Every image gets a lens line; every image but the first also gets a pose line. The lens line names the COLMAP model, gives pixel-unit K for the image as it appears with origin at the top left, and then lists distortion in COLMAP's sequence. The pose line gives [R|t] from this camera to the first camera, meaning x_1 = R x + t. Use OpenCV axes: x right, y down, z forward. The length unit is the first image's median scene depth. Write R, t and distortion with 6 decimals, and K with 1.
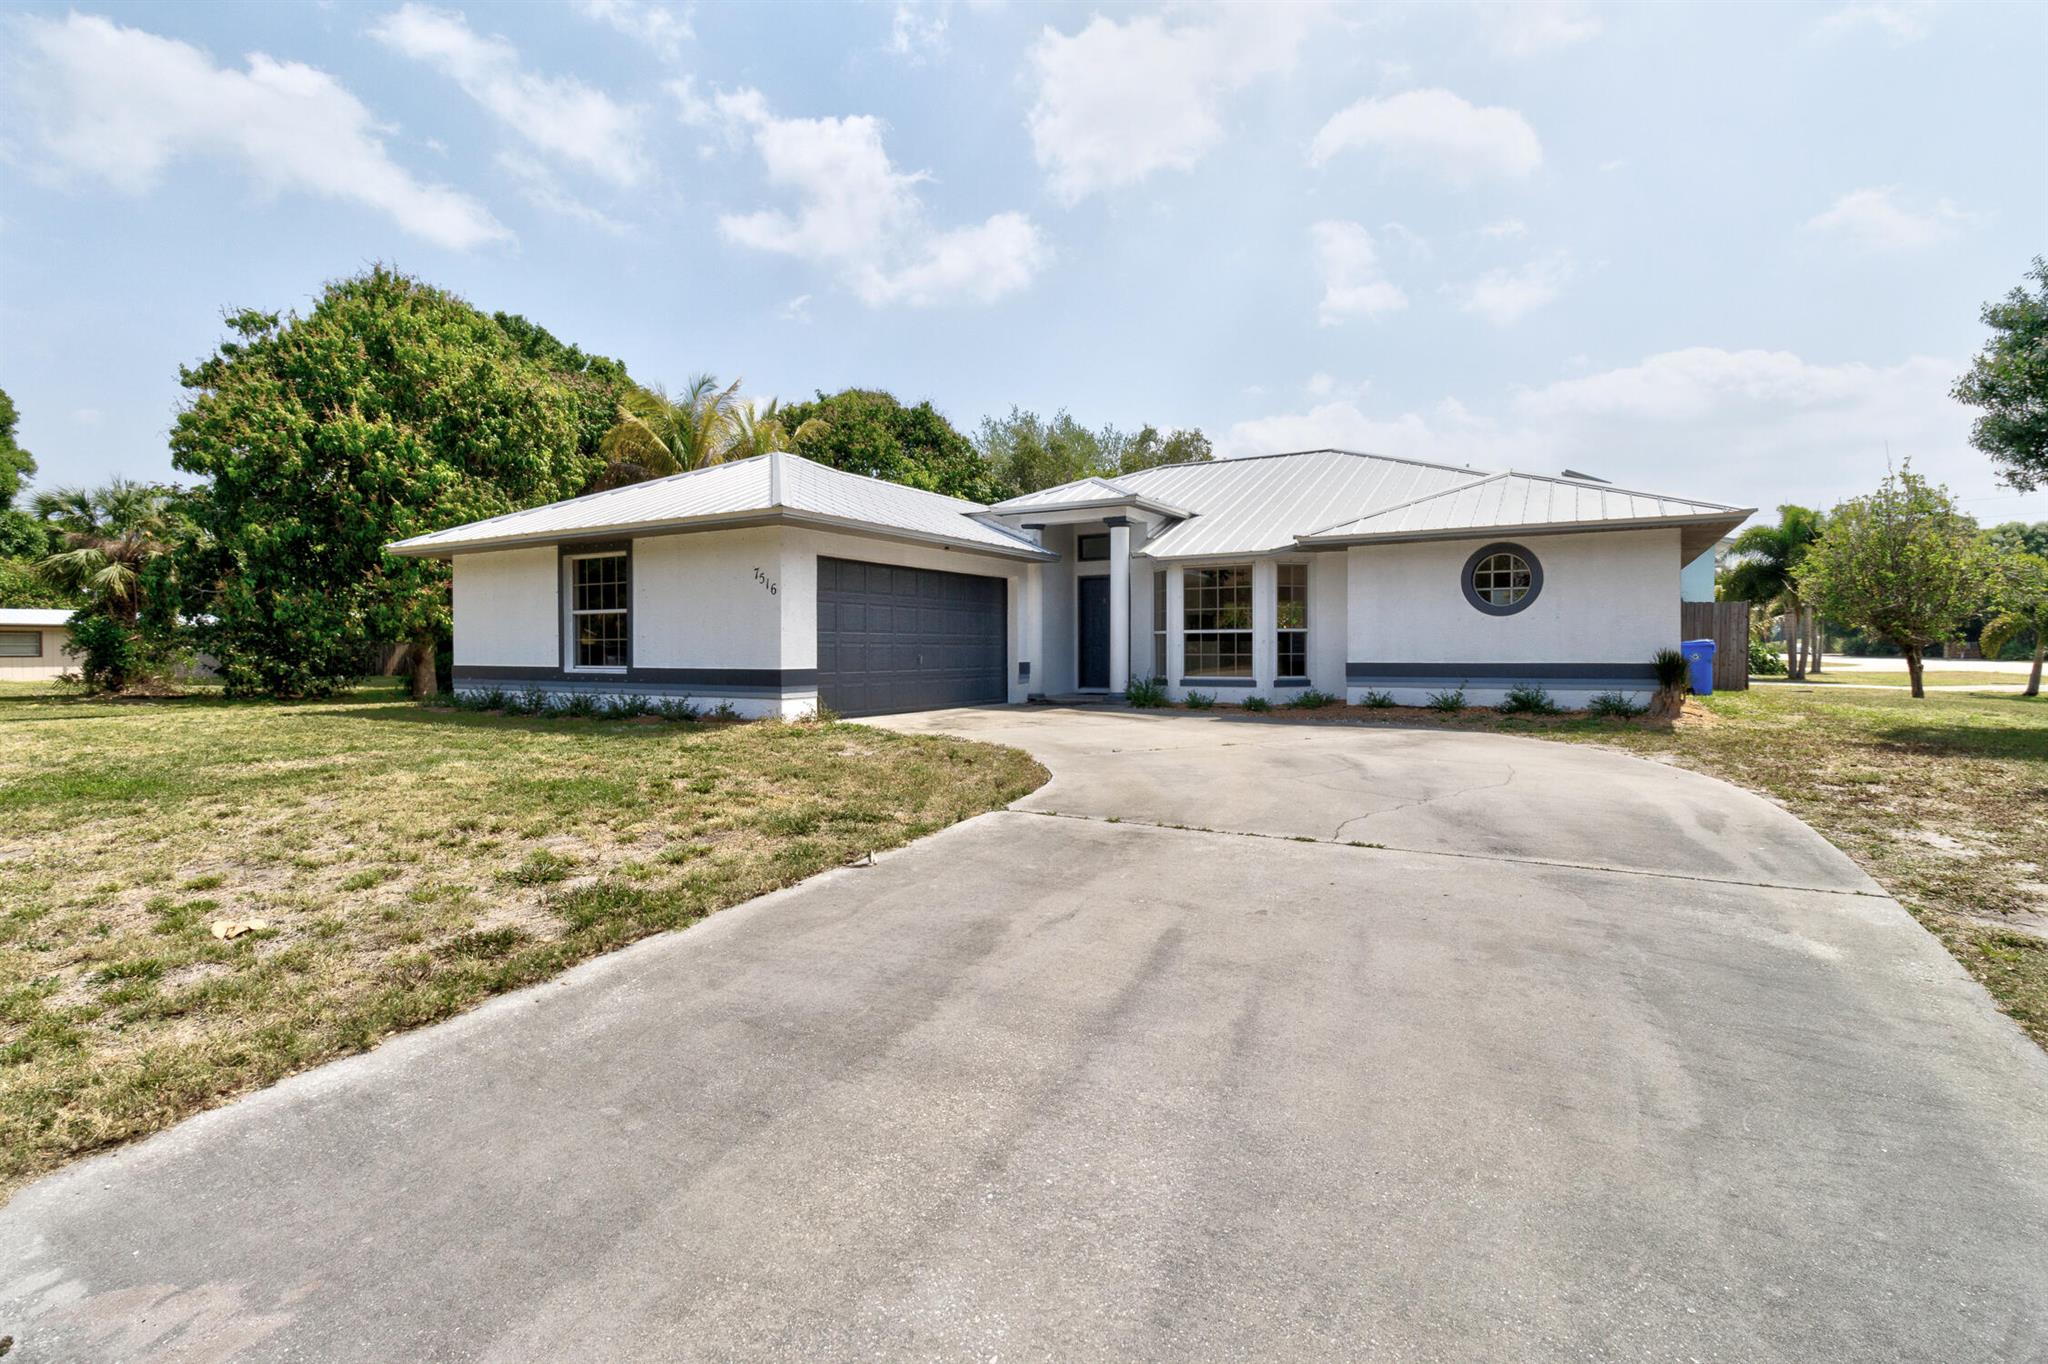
lens RADIAL K [[956.3, 0, 1023.9], [0, 956.3, 671.8], [0, 0, 1]] dist [0.003672, 0.000285]
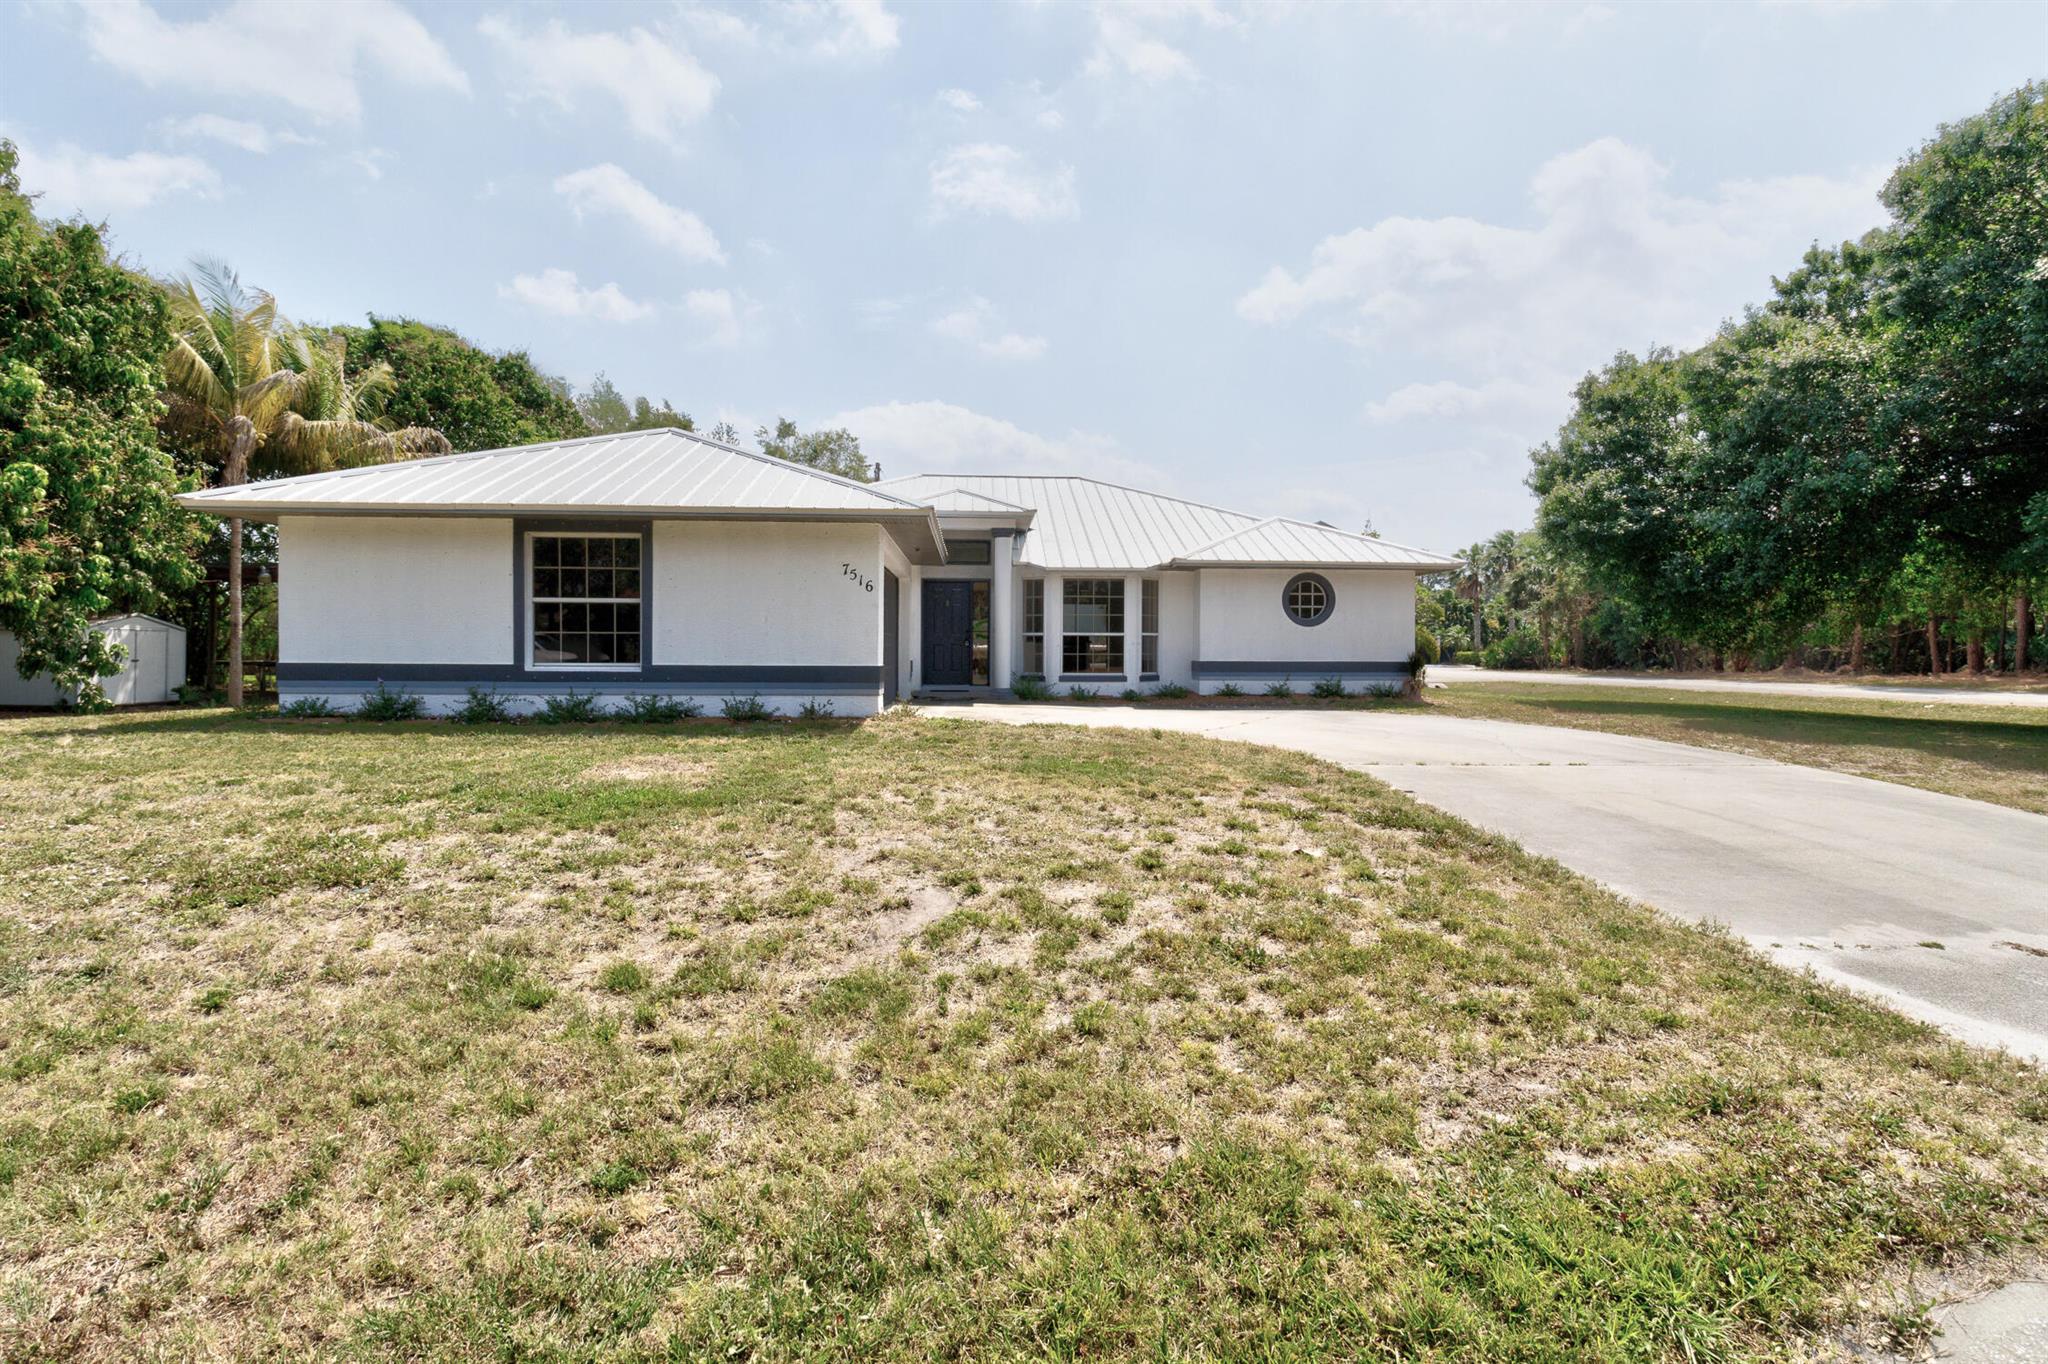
lens RADIAL K [[1037.9, 0, 1023.2], [0, 1037.9, 677.2], [0, 0, 1]] dist [-0.003224, -0.000088]
pose [[0.826629, -0.006562, 0.562709, -0.621329], [0.006154, 0.999978, 0.002622, 0.006591], [-0.562714, 0.001296, 0.826651, 0.005104]]
